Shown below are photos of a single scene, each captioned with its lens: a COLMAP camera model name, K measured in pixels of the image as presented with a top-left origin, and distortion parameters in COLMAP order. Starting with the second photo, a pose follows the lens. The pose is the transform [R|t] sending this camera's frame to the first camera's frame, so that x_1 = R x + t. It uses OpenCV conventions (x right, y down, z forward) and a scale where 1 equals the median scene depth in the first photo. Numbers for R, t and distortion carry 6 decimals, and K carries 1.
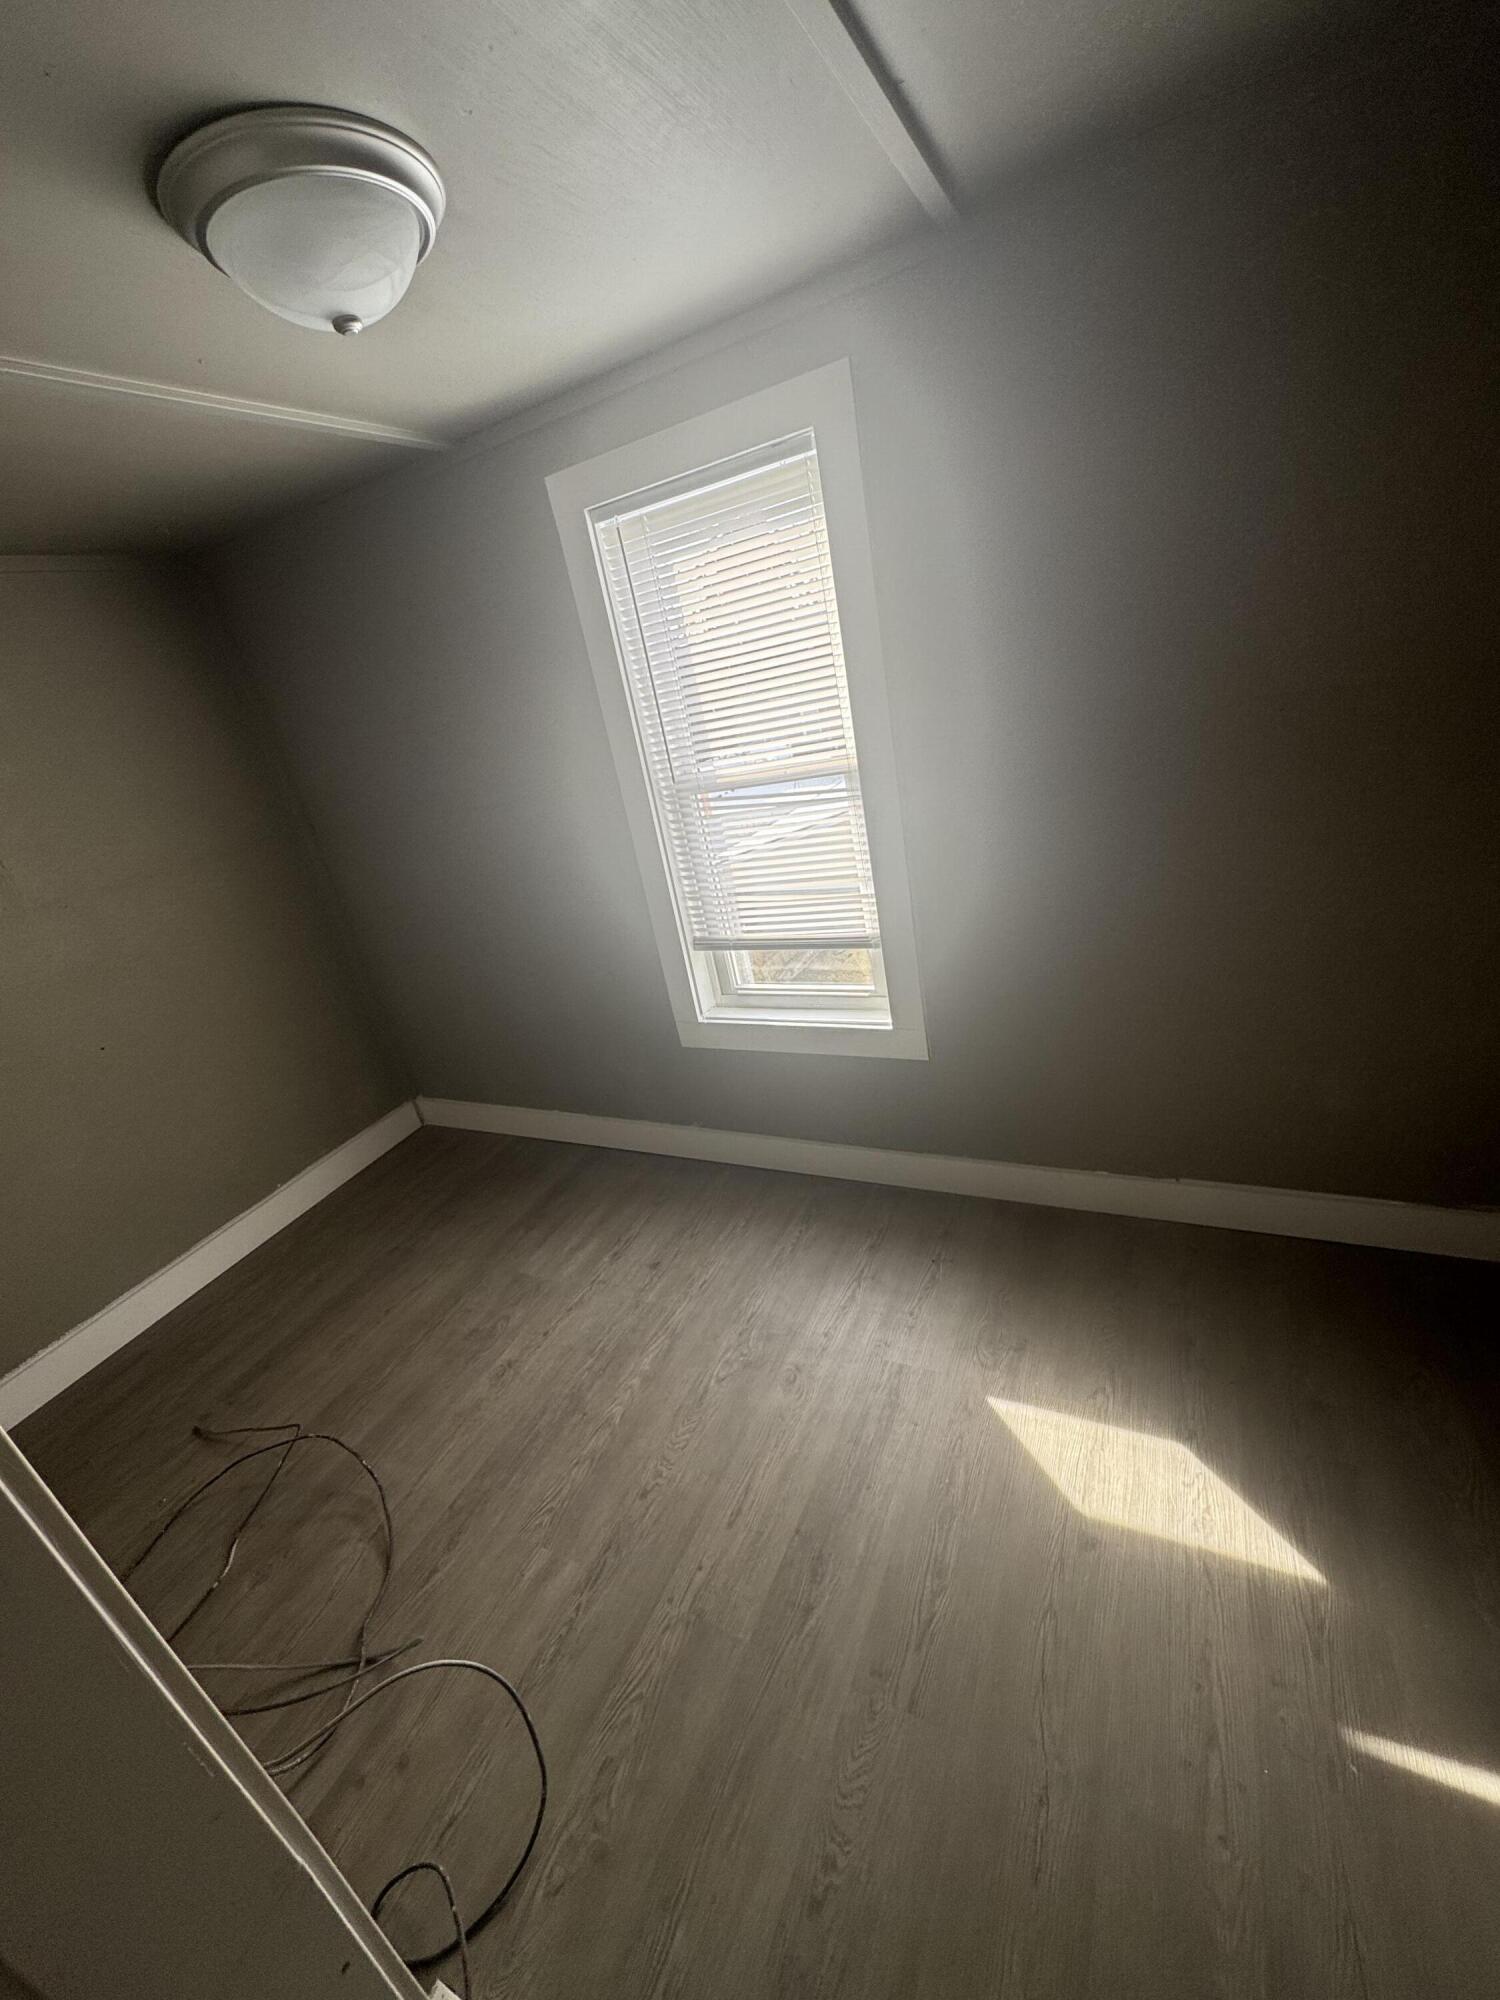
lens RADIAL K [[816.3, 0, 756.4], [0, 816.3, 1026.2], [0, 0, 1]] dist [0.001228, -0.000003]
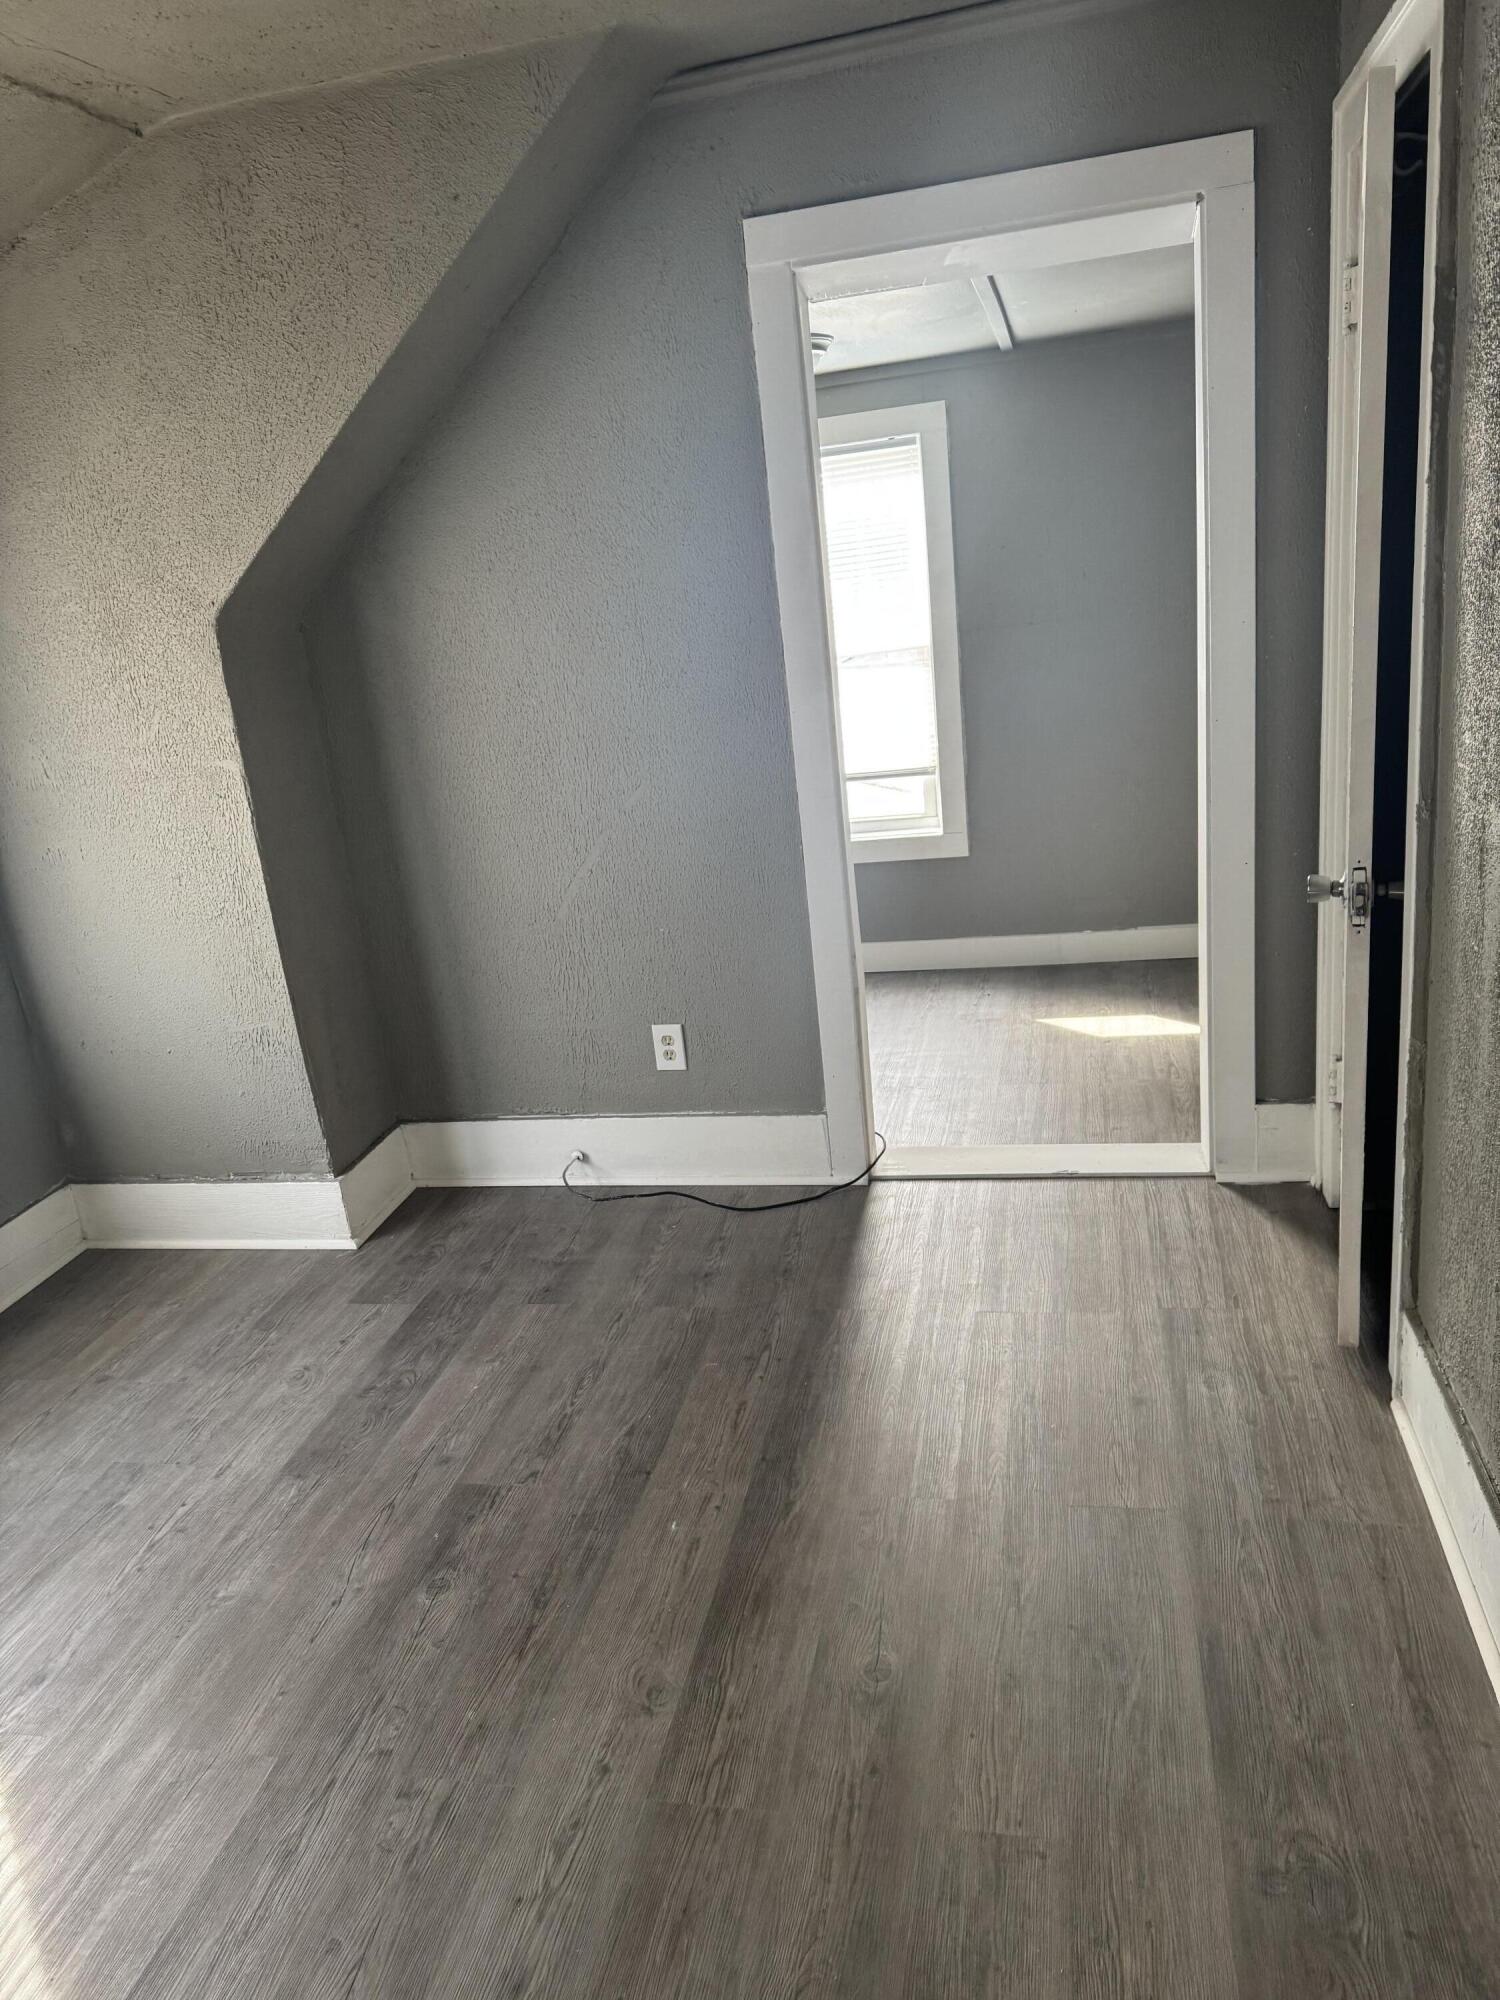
lens RADIAL K [[1407.9, 0, 753.1], [0, 1407.9, 995.7], [0, 0, 1]] dist [0.042601, -0.055382]
pose [[0.967038, 0.045091, 0.250609, -0.871739], [-0.008102, 0.989147, -0.146709, 0.749925], [-0.254504, 0.139842, 0.956907, -1.387476]]
